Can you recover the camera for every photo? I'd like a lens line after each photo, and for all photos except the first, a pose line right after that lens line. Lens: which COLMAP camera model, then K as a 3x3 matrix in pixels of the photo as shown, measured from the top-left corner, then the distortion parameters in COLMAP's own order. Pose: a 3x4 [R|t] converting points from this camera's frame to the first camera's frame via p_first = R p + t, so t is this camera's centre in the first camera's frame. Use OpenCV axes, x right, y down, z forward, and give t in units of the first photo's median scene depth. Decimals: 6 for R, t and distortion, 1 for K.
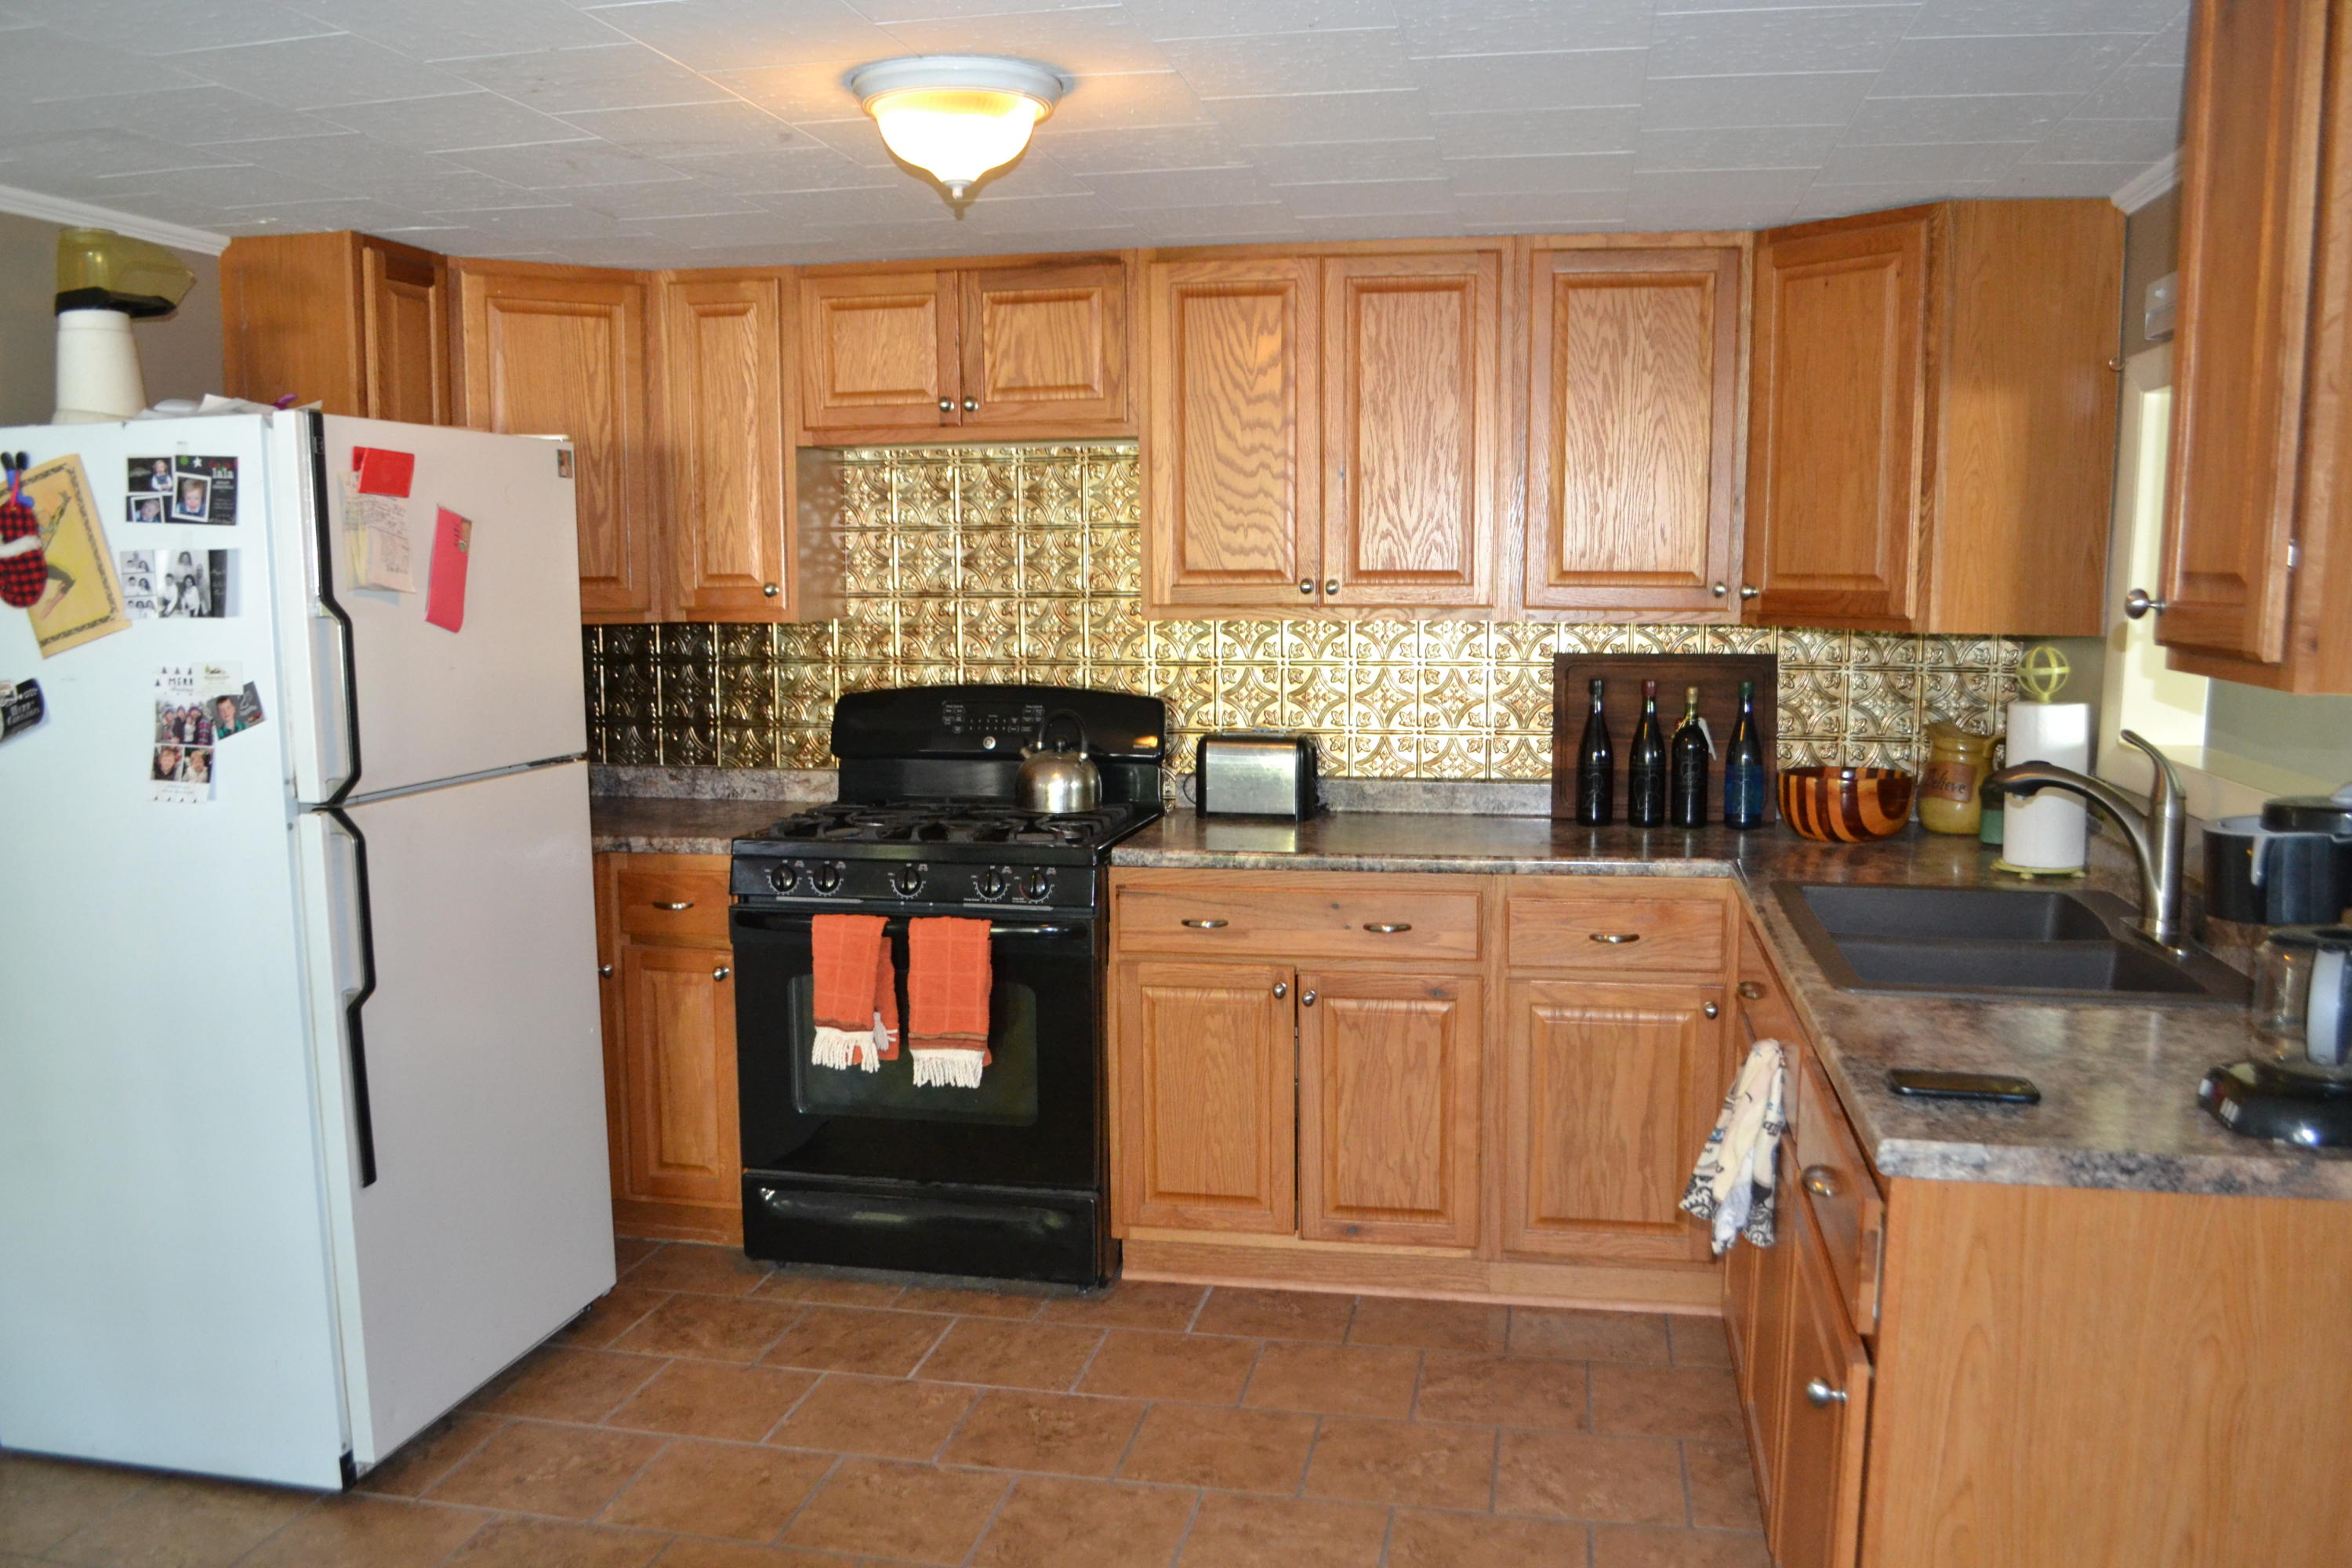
lens RADIAL K [[1885.1, 0, 1177.0], [0, 1885.1, 789.4], [0, 0, 1]] dist [-0.080775, 0.019048]
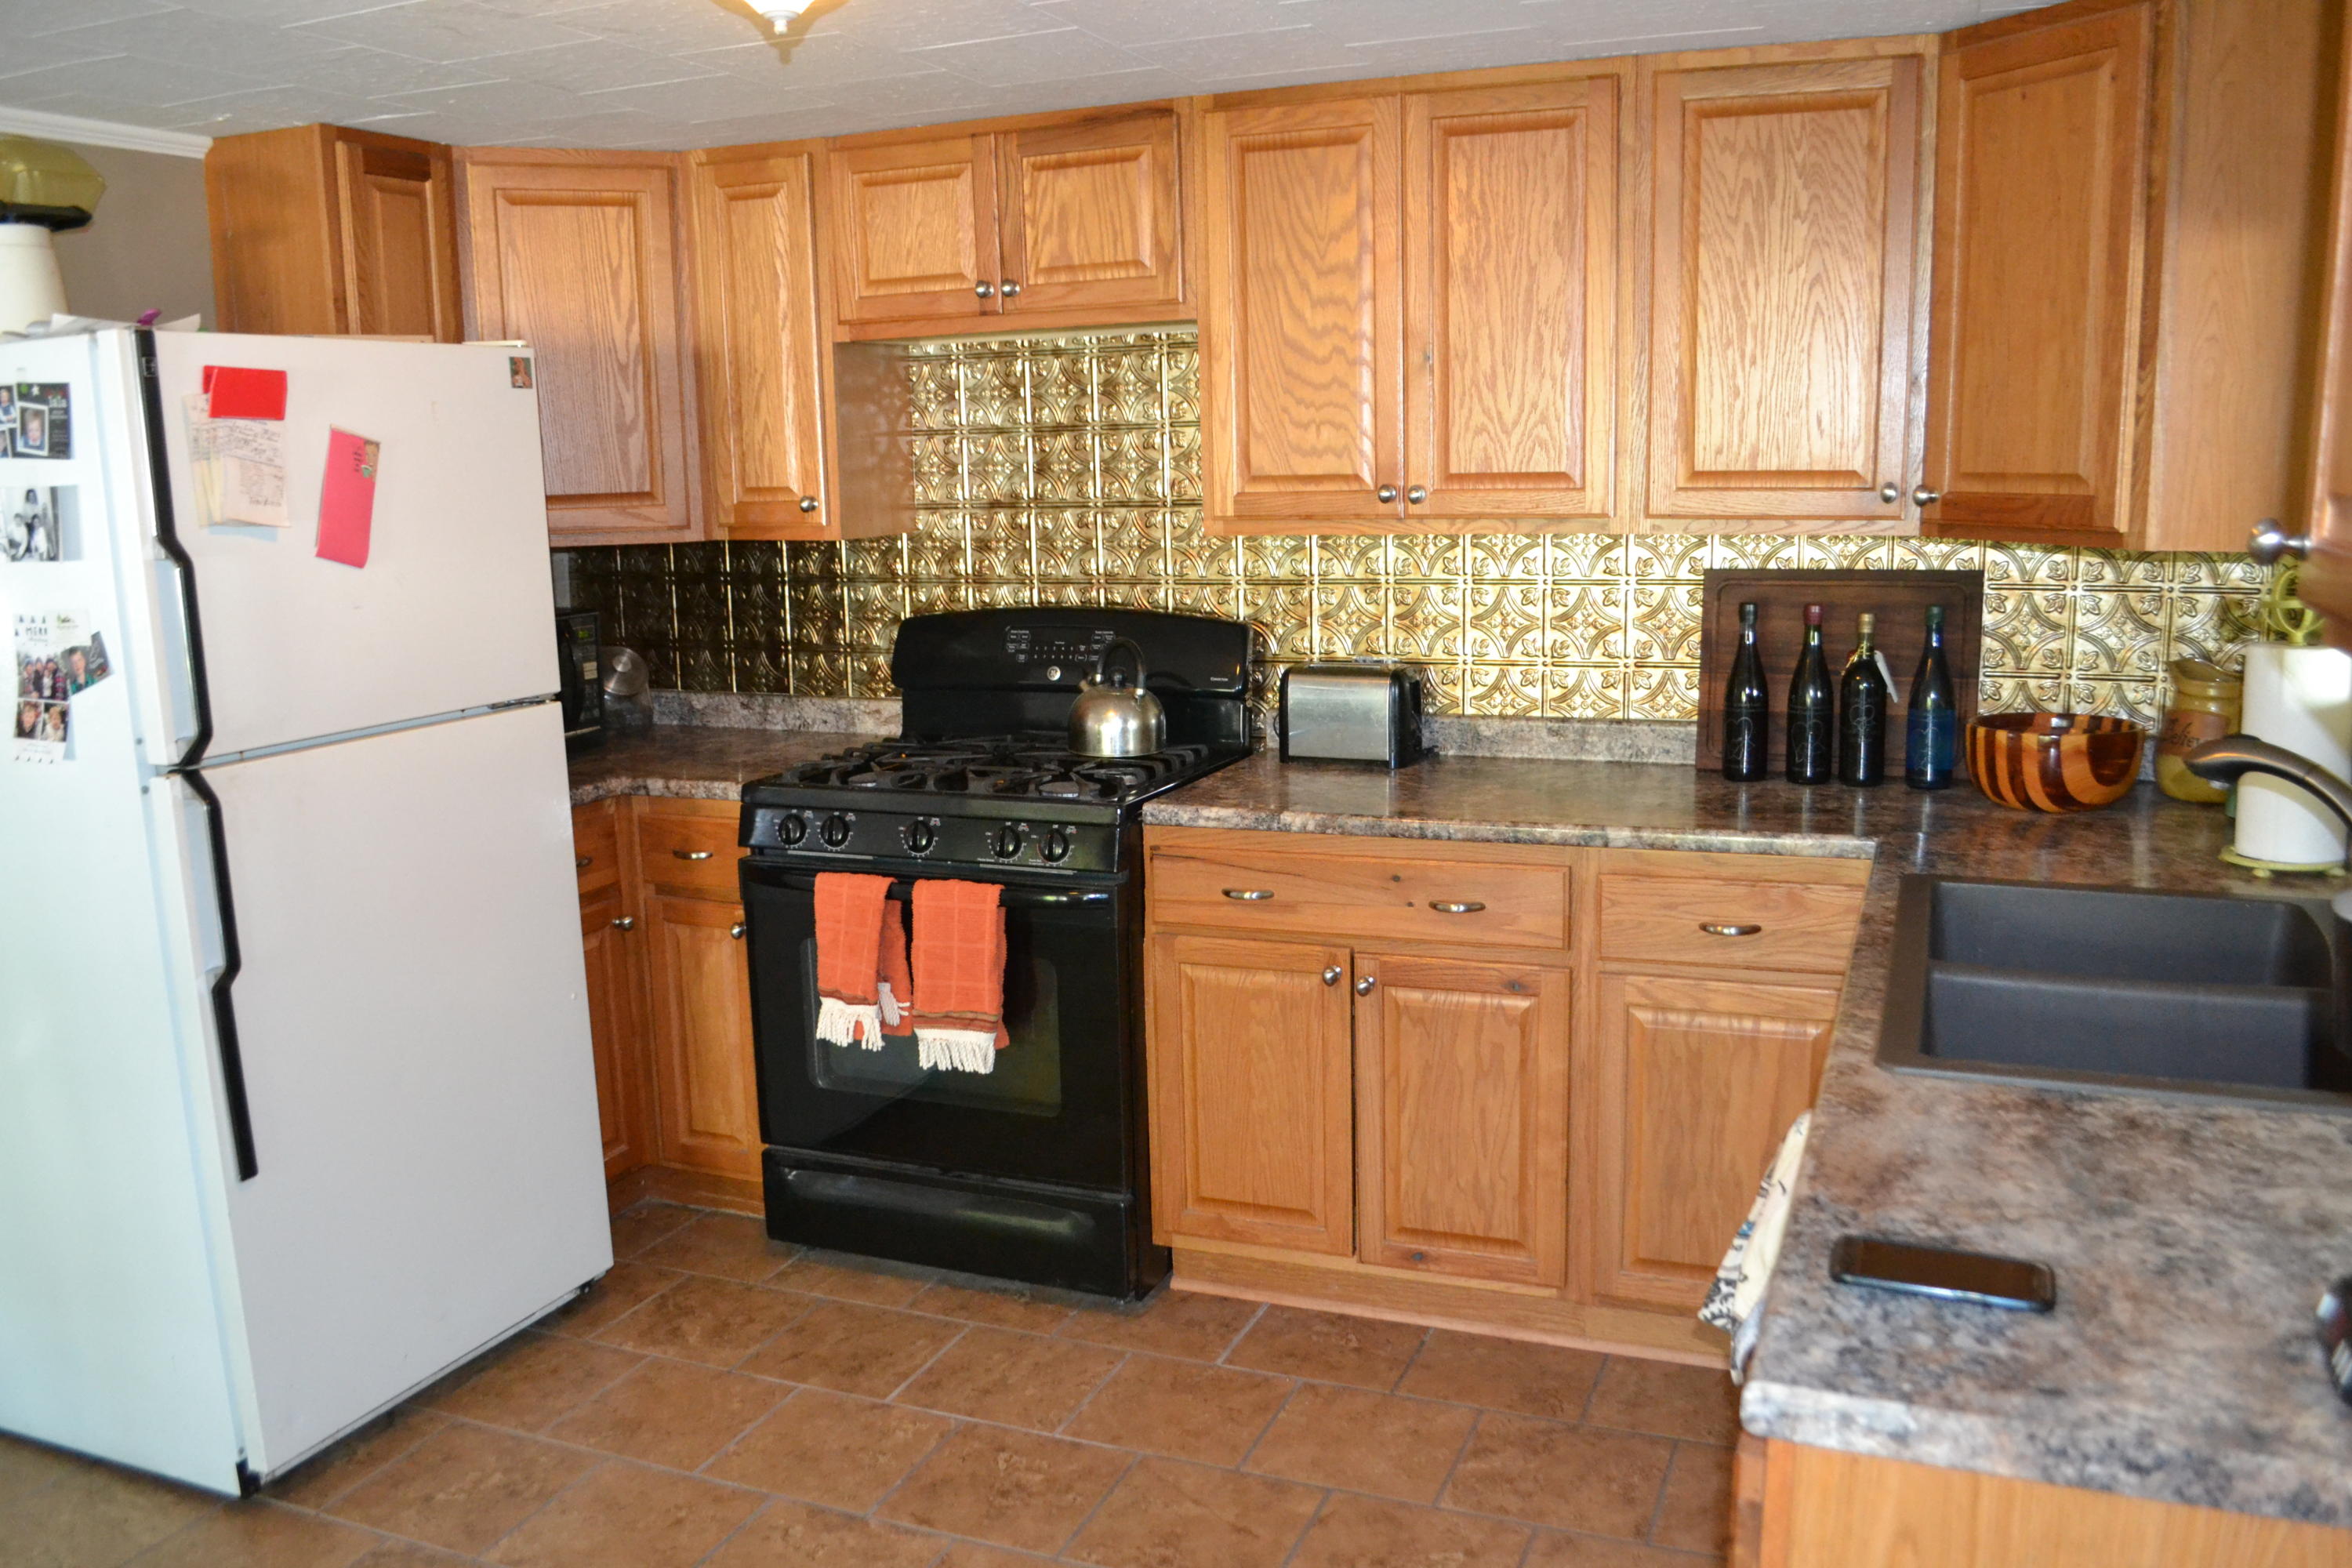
lens RADIAL K [[1885.1, 0, 1176.6], [0, 1885.1, 791.3], [0, 0, 1]] dist [-0.080775, 0.019048]
pose [[0.981741, 0.015275, -0.189606, 0.144375], [-0.003453, 0.998038, 0.062523, -0.028614], [0.190189, -0.060726, 0.979868, 0.158952]]
